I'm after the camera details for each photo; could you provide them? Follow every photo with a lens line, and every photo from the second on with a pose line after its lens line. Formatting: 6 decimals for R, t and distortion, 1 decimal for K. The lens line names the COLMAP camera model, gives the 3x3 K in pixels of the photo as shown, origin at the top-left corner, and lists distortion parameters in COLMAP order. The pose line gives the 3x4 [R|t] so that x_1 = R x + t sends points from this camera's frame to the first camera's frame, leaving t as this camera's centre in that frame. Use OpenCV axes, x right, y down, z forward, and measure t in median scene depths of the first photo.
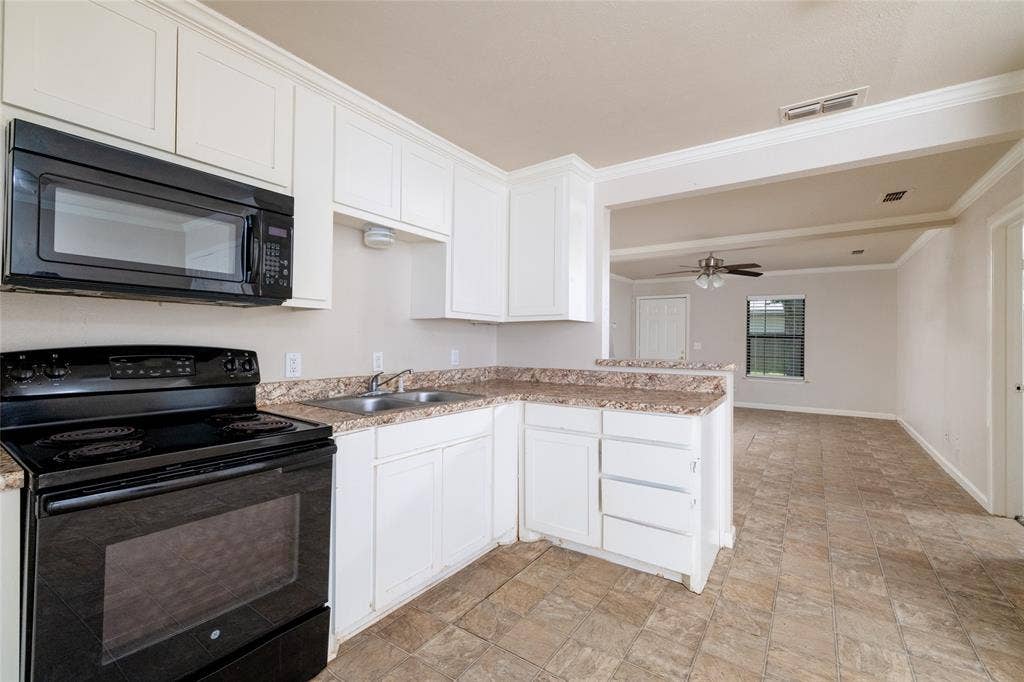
lens RADIAL K [[448.9, 0, 510.0], [0, 448.9, 337.0], [0, 0, 1]] dist [-0.001619, 0.000017]
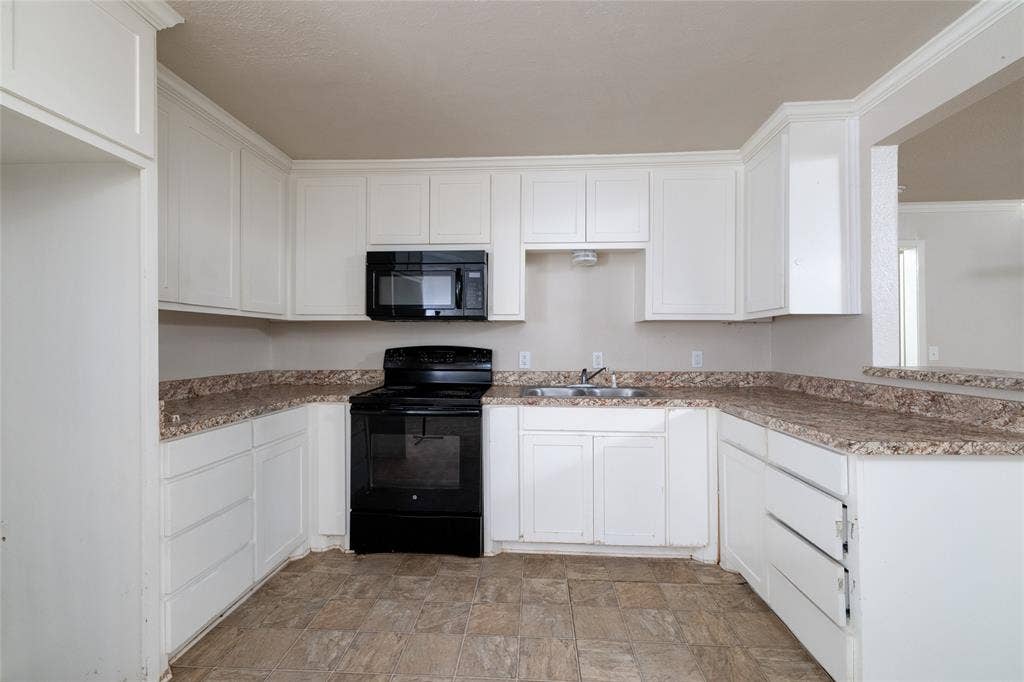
lens RADIAL K [[441.9, 0, 494.1], [0, 441.9, 340.9], [0, 0, 1]] dist [-0.002111, 0.000221]
pose [[0.497622, -0.011055, -0.867323, 0.630539], [0.013094, 0.999901, -0.005233, 0.007240], [0.867295, -0.008753, 0.497718, 0.199848]]
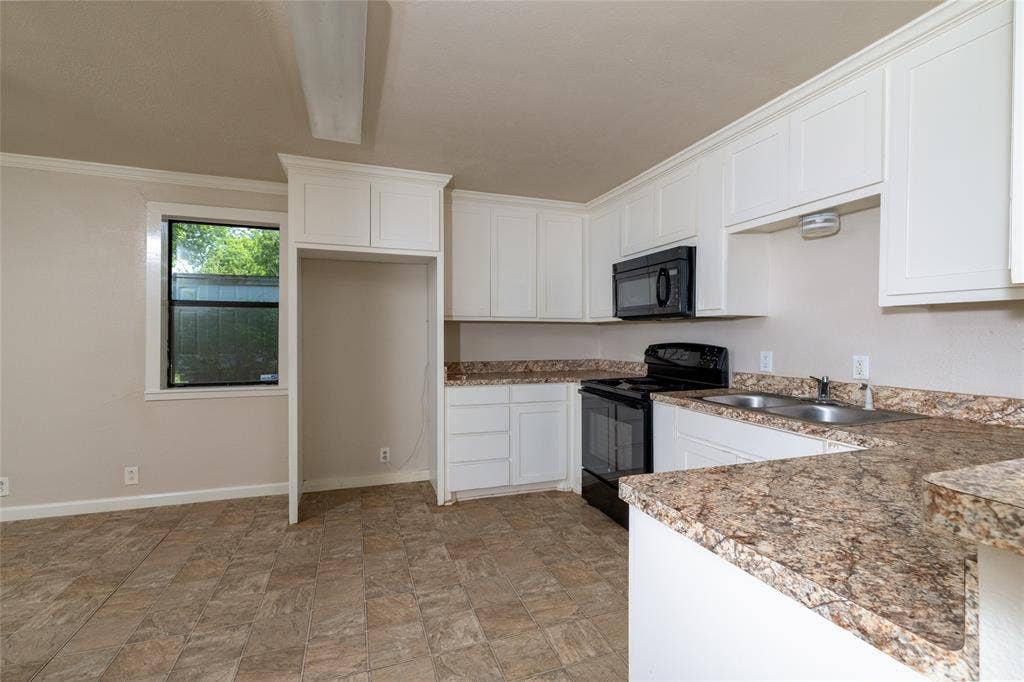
lens RADIAL K [[425.9, 0, 512.0], [0, 425.9, 341.0], [0, 0, 1]] dist [0.003138, 0.000363]
pose [[-0.582101, -0.001906, -0.813114, 0.754080], [-0.000043, 0.999997, -0.002313, 0.010284], [0.813116, -0.001311, -0.582100, 1.018812]]
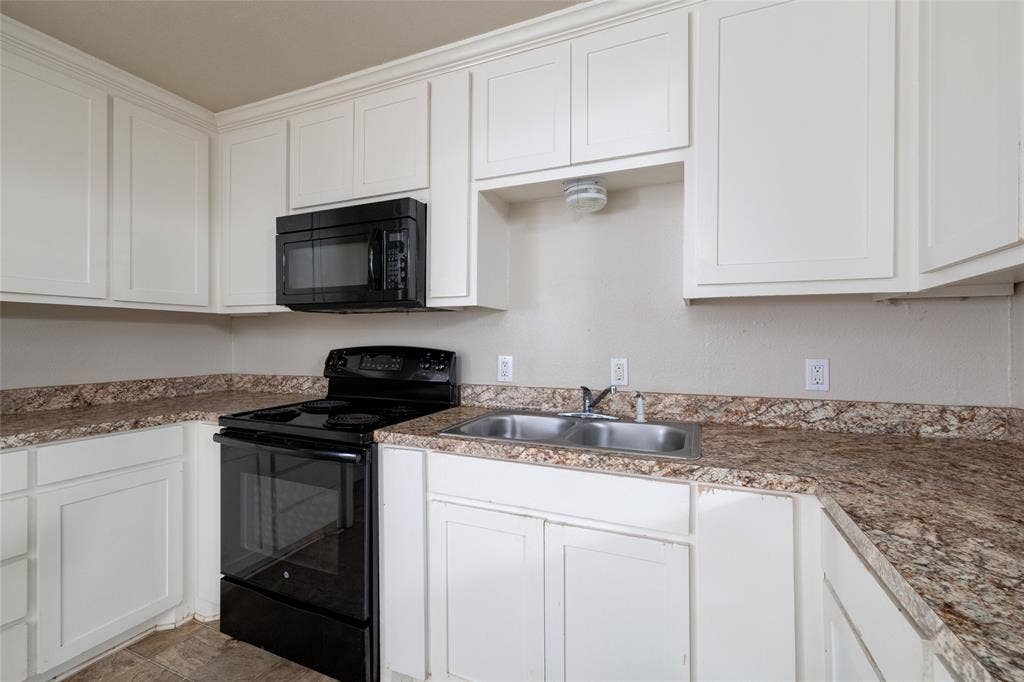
lens RADIAL K [[444.4, 0, 490.6], [0, 444.4, 337.5], [0, 0, 1]] dist [0.000578, 0.000503]
pose [[0.180704, -0.016310, -0.983402, 0.378185], [0.010603, 0.999837, -0.014634, 0.010901], [0.983480, -0.007782, 0.180847, 0.739593]]
